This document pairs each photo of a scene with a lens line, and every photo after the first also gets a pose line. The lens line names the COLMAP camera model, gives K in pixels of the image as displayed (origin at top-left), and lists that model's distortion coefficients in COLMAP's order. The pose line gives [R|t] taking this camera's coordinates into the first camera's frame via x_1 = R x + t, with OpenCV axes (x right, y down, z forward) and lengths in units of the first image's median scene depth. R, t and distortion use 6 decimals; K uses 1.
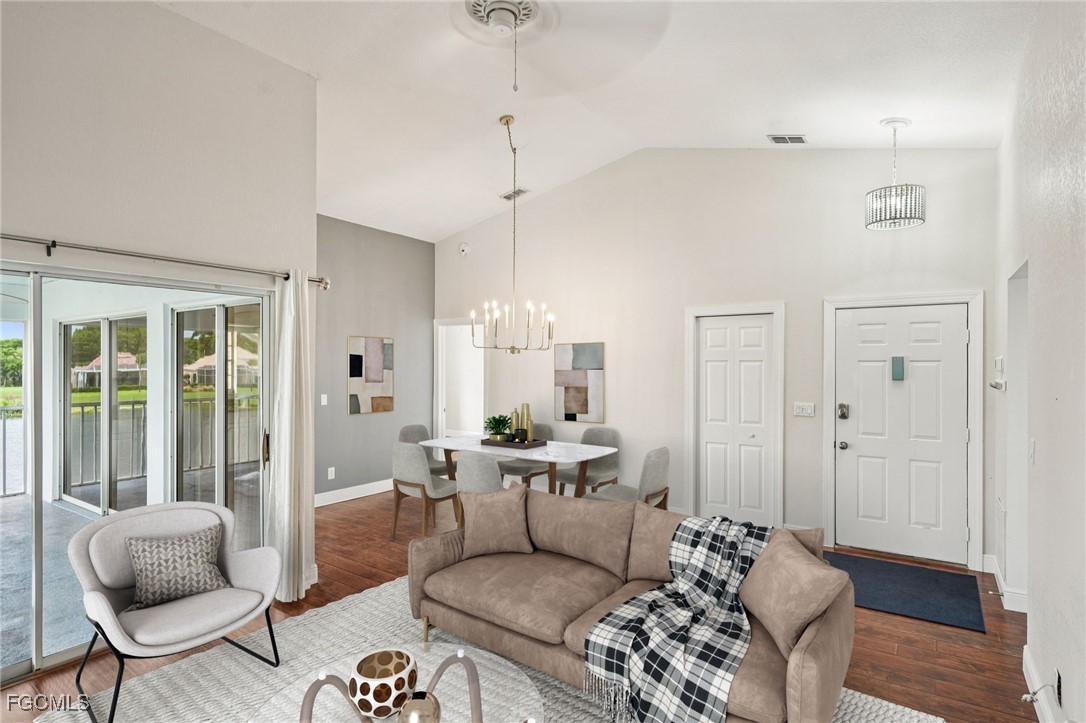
lens RADIAL K [[568.3, 0, 543.0], [0, 568.3, 361.5], [0, 0, 1]] dist [0.001343, 0.001308]
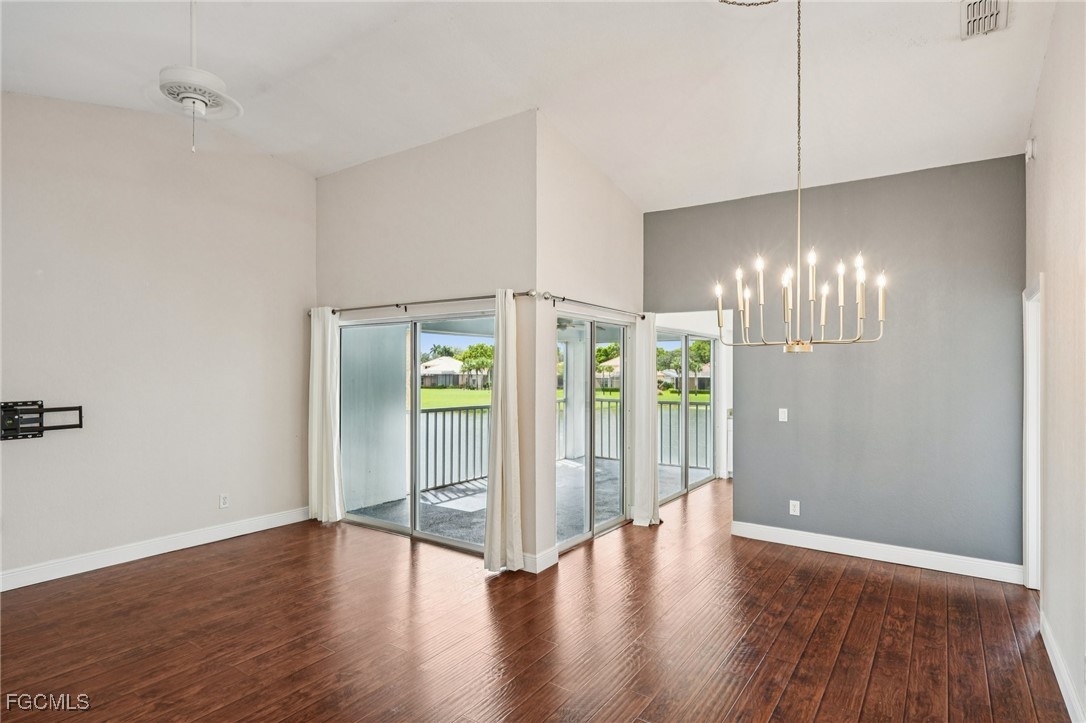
lens RADIAL K [[561.5, 0, 541.5], [0, 561.5, 372.0], [0, 0, 1]] dist [0.003409, 0.001352]
pose [[-0.018109, 0.000023, -0.999836, 0.531135], [-0.002013, 0.999998, 0.000060, 0.006848], [0.999834, 0.002014, -0.018109, 0.815101]]
